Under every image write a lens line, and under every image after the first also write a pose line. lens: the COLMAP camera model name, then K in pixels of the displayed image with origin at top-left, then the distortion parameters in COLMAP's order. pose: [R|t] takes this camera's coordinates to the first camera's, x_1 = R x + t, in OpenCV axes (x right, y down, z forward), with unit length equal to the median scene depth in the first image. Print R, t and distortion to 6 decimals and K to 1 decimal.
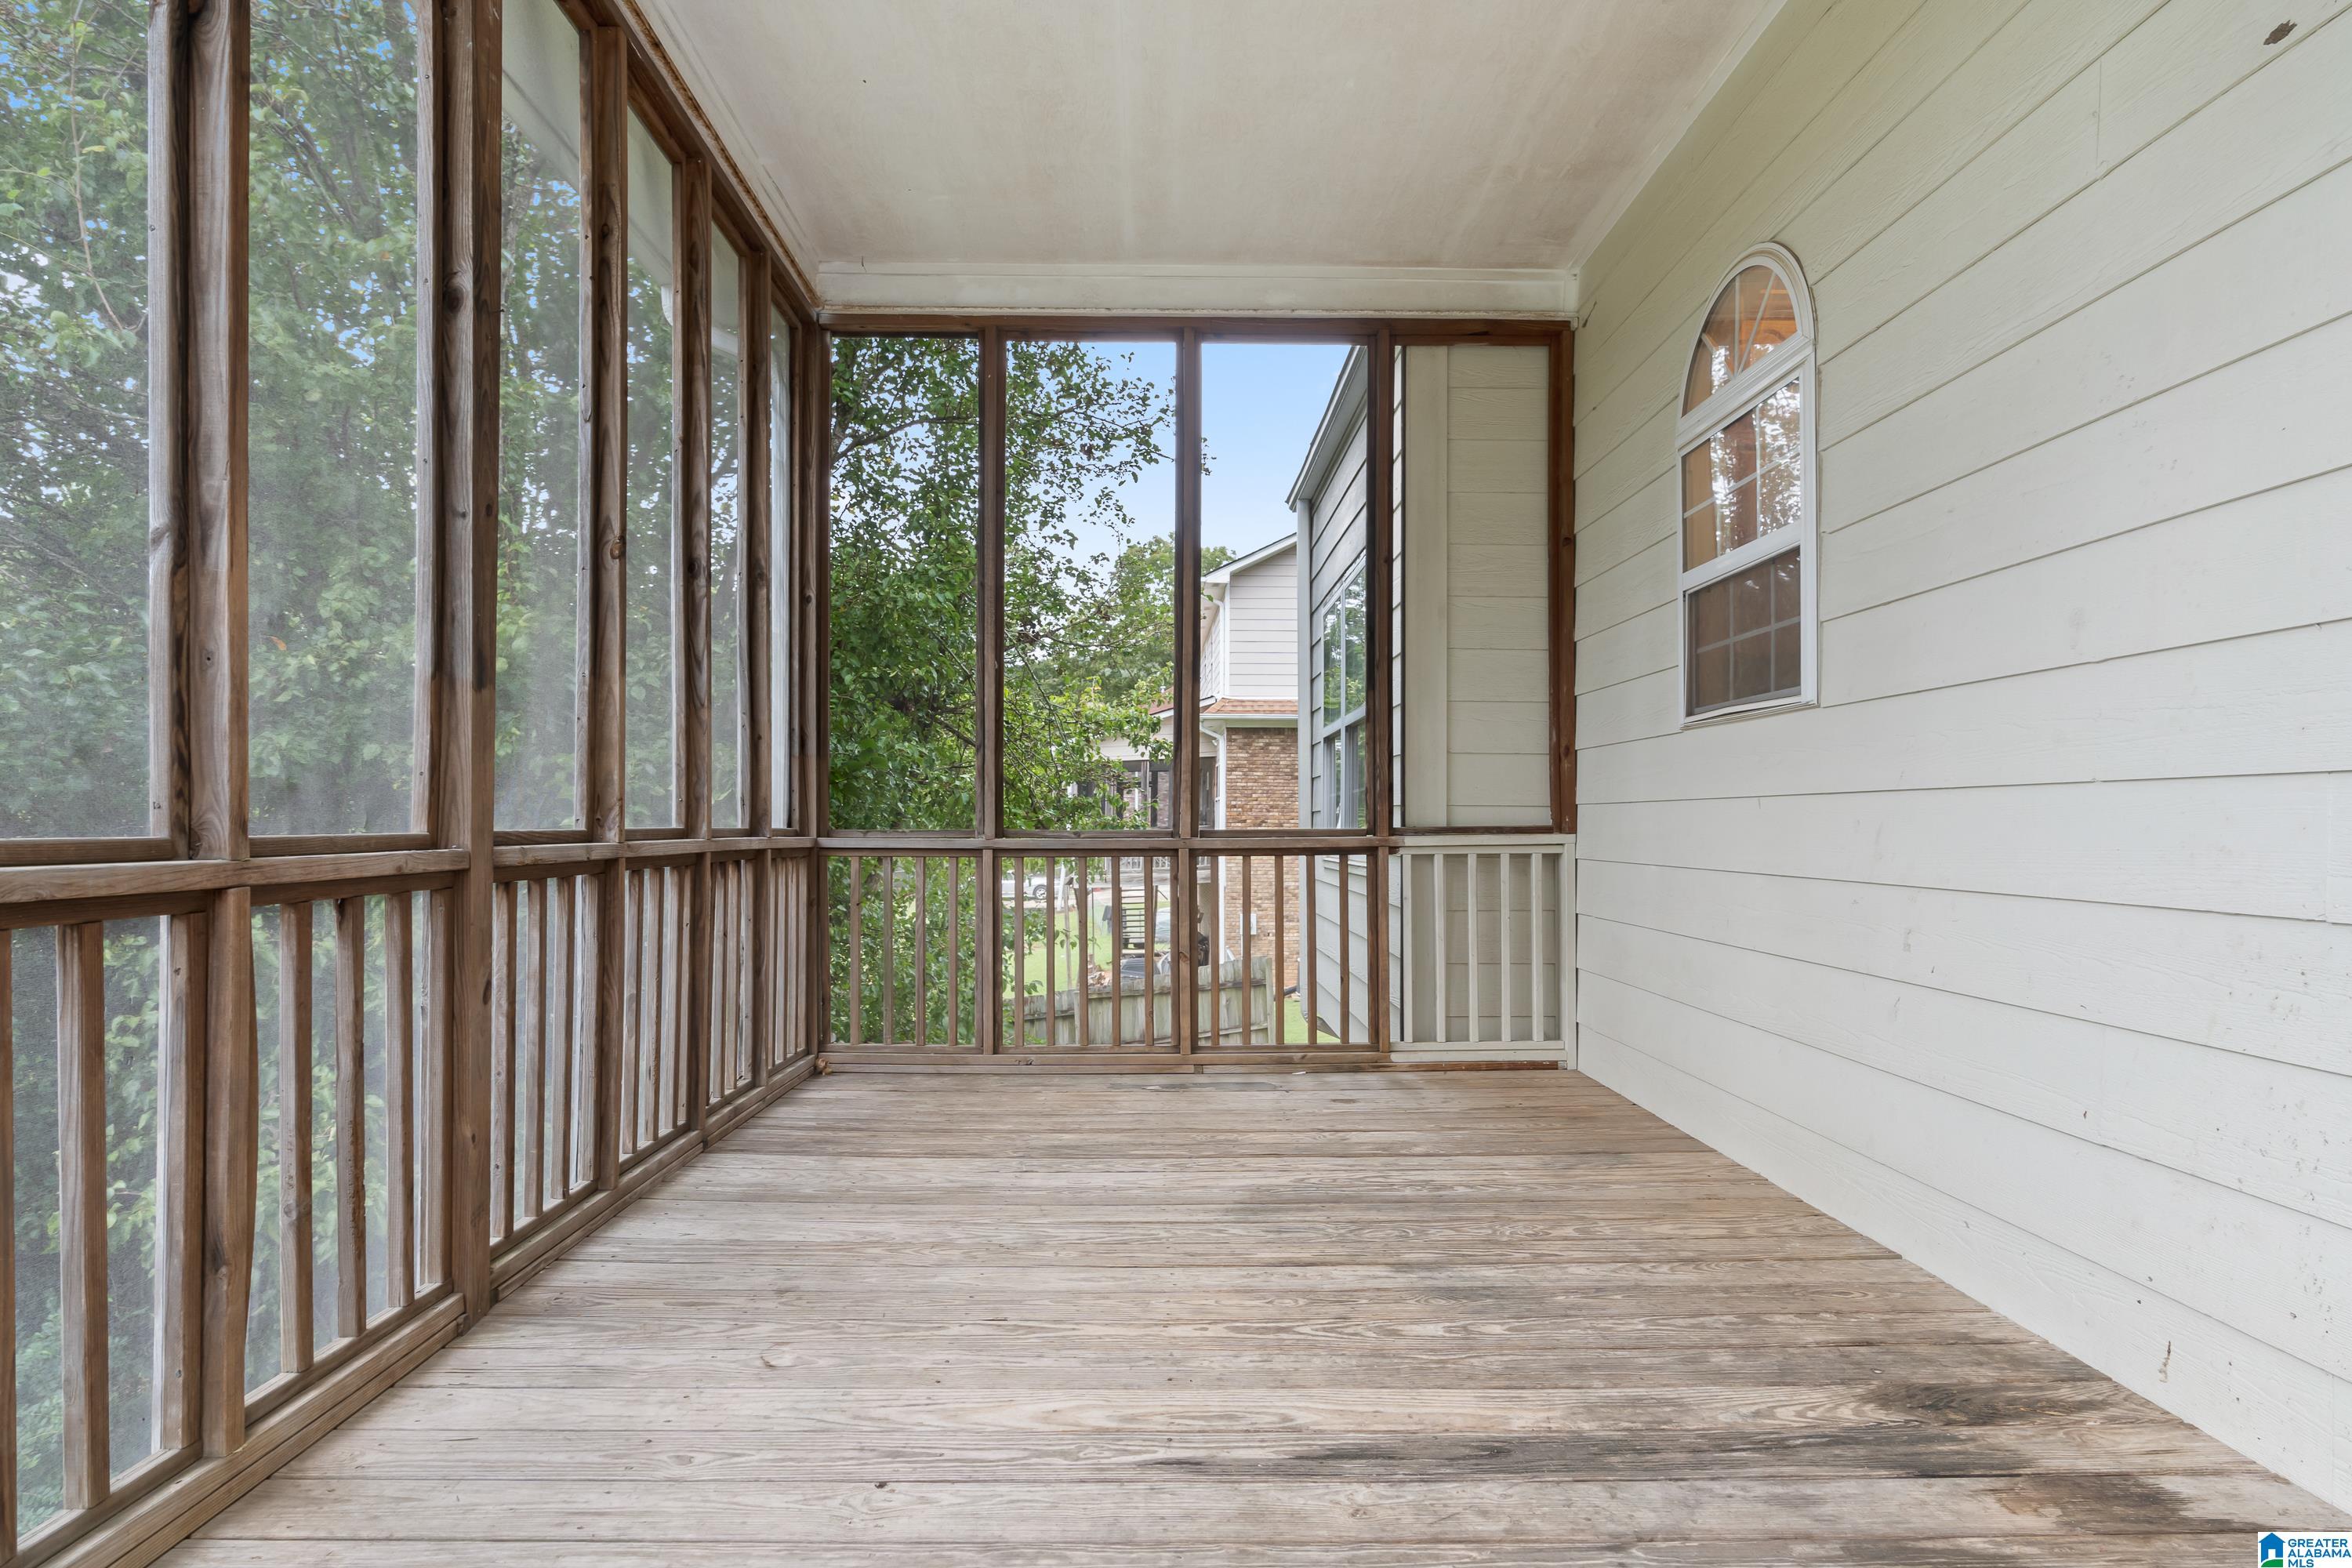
lens RADIAL K [[1201.3, 0, 1166.3], [0, 1201.3, 798.1], [0, 0, 1]] dist [0.003077, 0.001549]
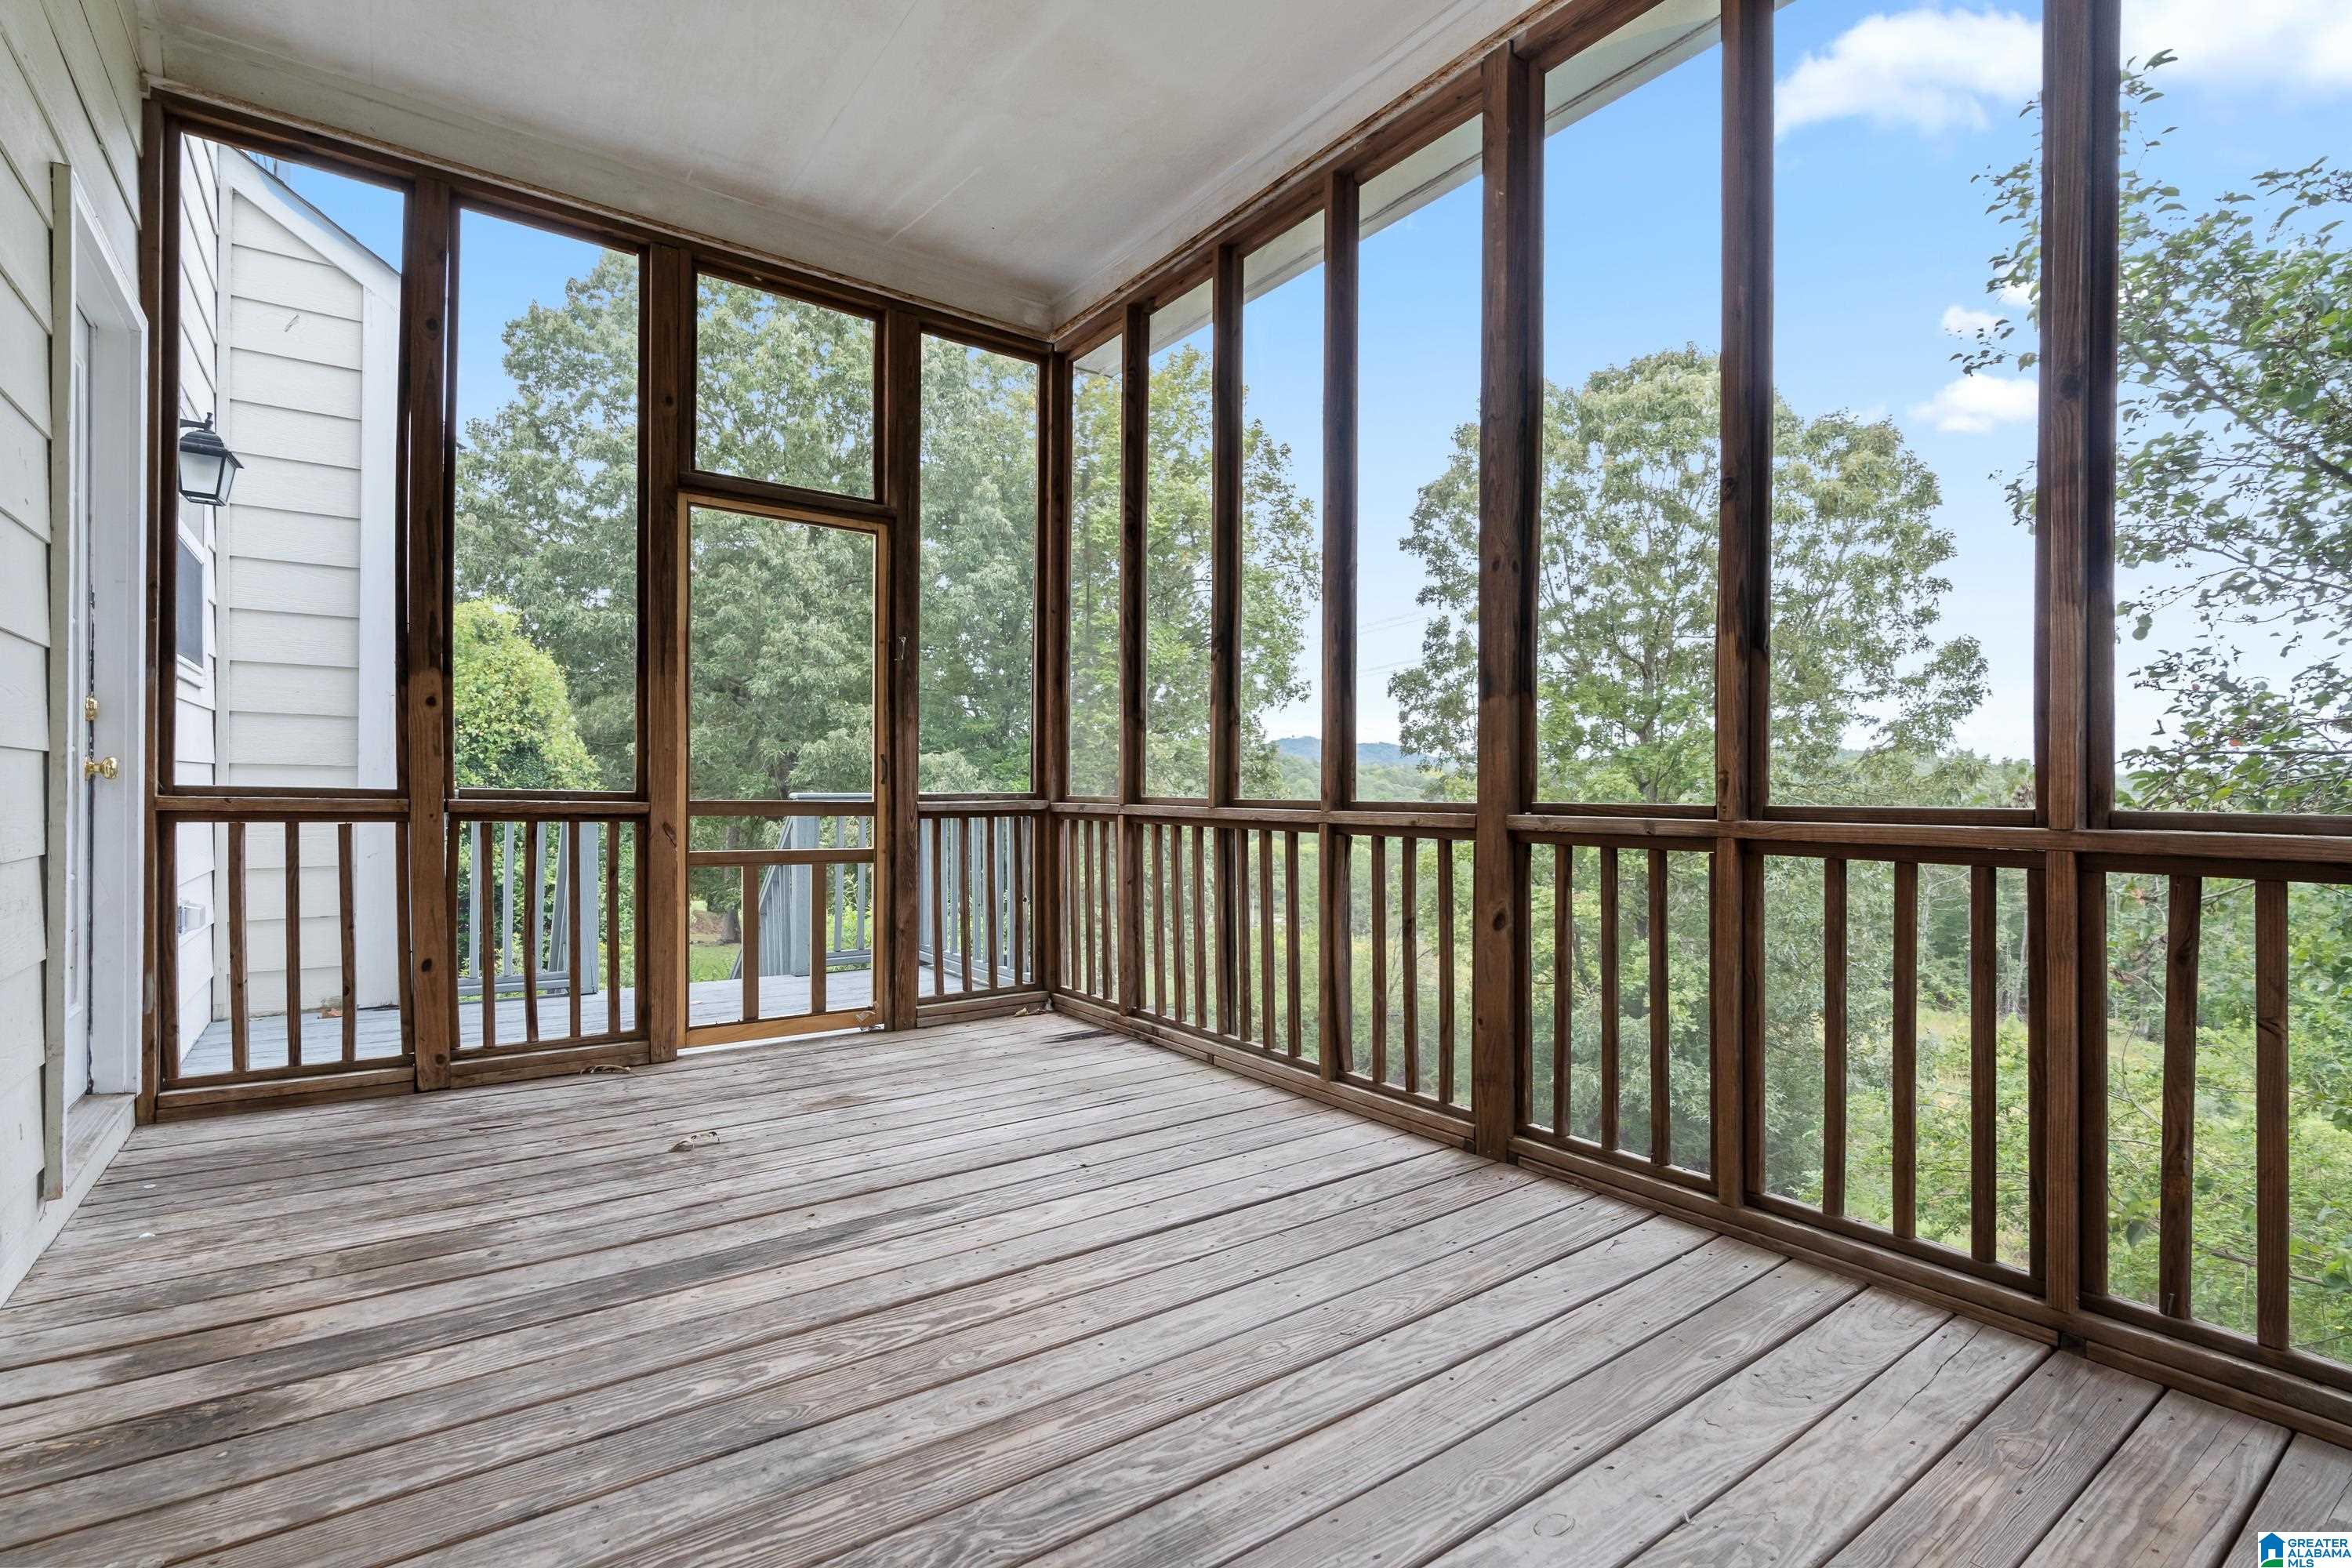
lens RADIAL K [[1108.2, 0, 1167.1], [0, 1108.2, 794.4], [0, 0, 1]] dist [0.008023, -0.000578]
pose [[-0.819954, -0.003121, -0.572421, 0.519744], [0.005329, 0.999900, -0.013085, 0.037519], [0.572405, -0.013780, -0.819855, 2.089180]]
